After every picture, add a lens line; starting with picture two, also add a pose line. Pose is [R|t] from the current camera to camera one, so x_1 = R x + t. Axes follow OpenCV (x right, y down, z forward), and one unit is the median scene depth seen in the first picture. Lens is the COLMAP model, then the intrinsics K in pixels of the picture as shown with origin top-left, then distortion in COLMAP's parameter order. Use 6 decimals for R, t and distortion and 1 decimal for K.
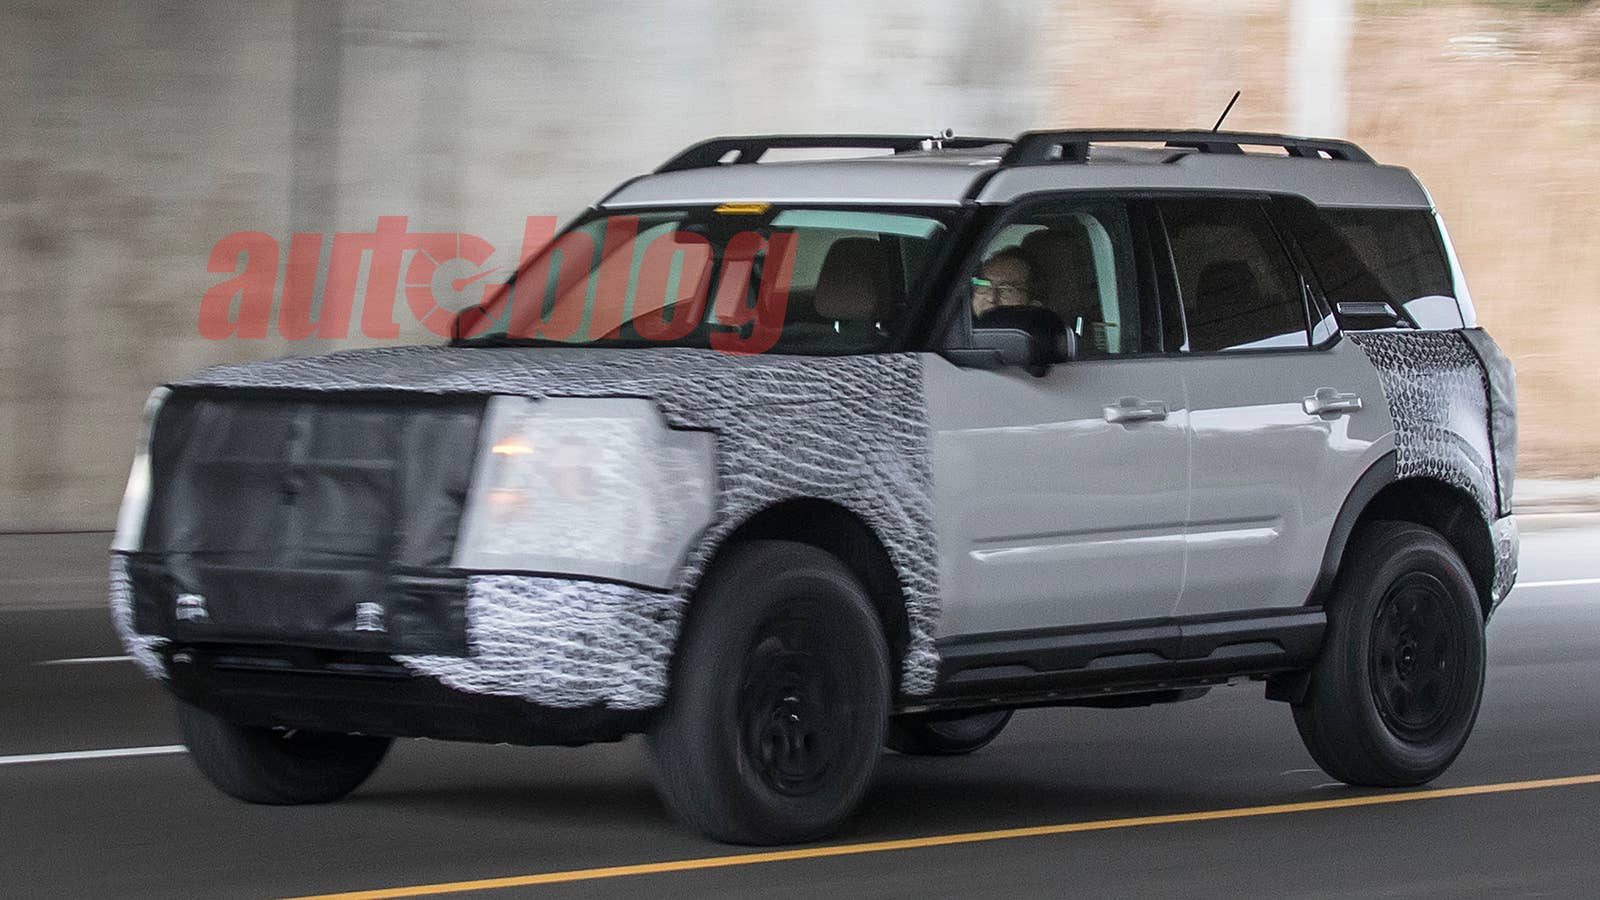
lens RADIAL K [[8050.4, 0, 305.6], [0, 8050.4, 447.5], [0, 0, 1]] dist [0.672088, -5.802128]
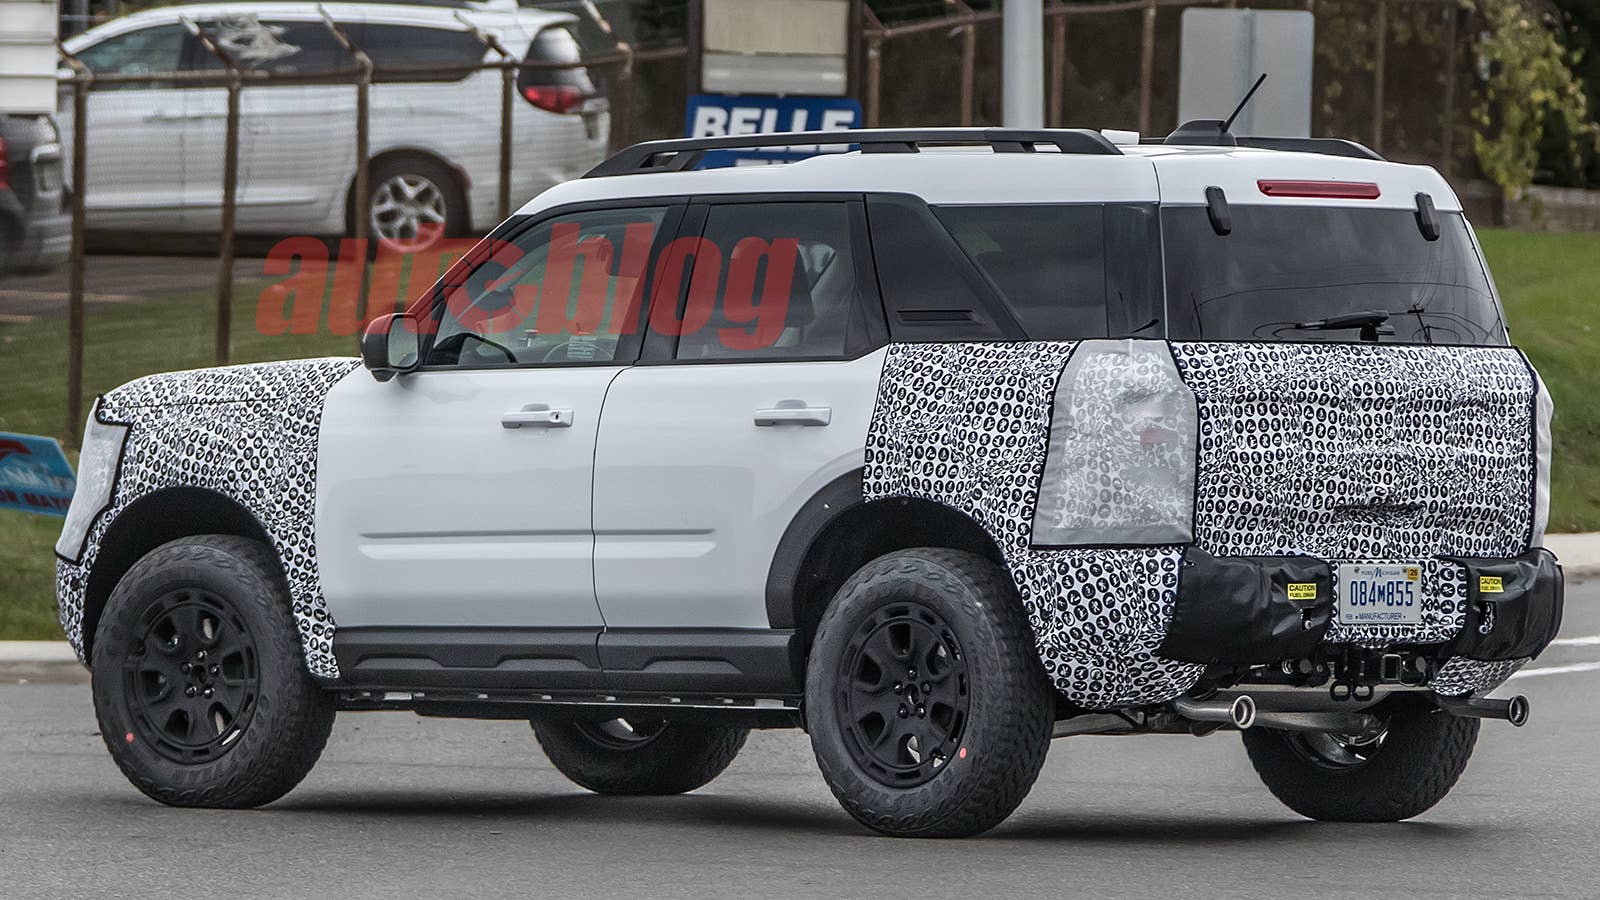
lens RADIAL K [[8263.1, 0, 420.1], [0, 8263.1, 450.6], [0, 0, 1]] dist [0.572318, -1.135338]
pose [[-0.115750, 0.003477, -0.993272, 1.103928], [-0.026178, 0.999636, 0.006550, -0.006594], [0.992933, 0.026760, -0.115617, 1.080982]]
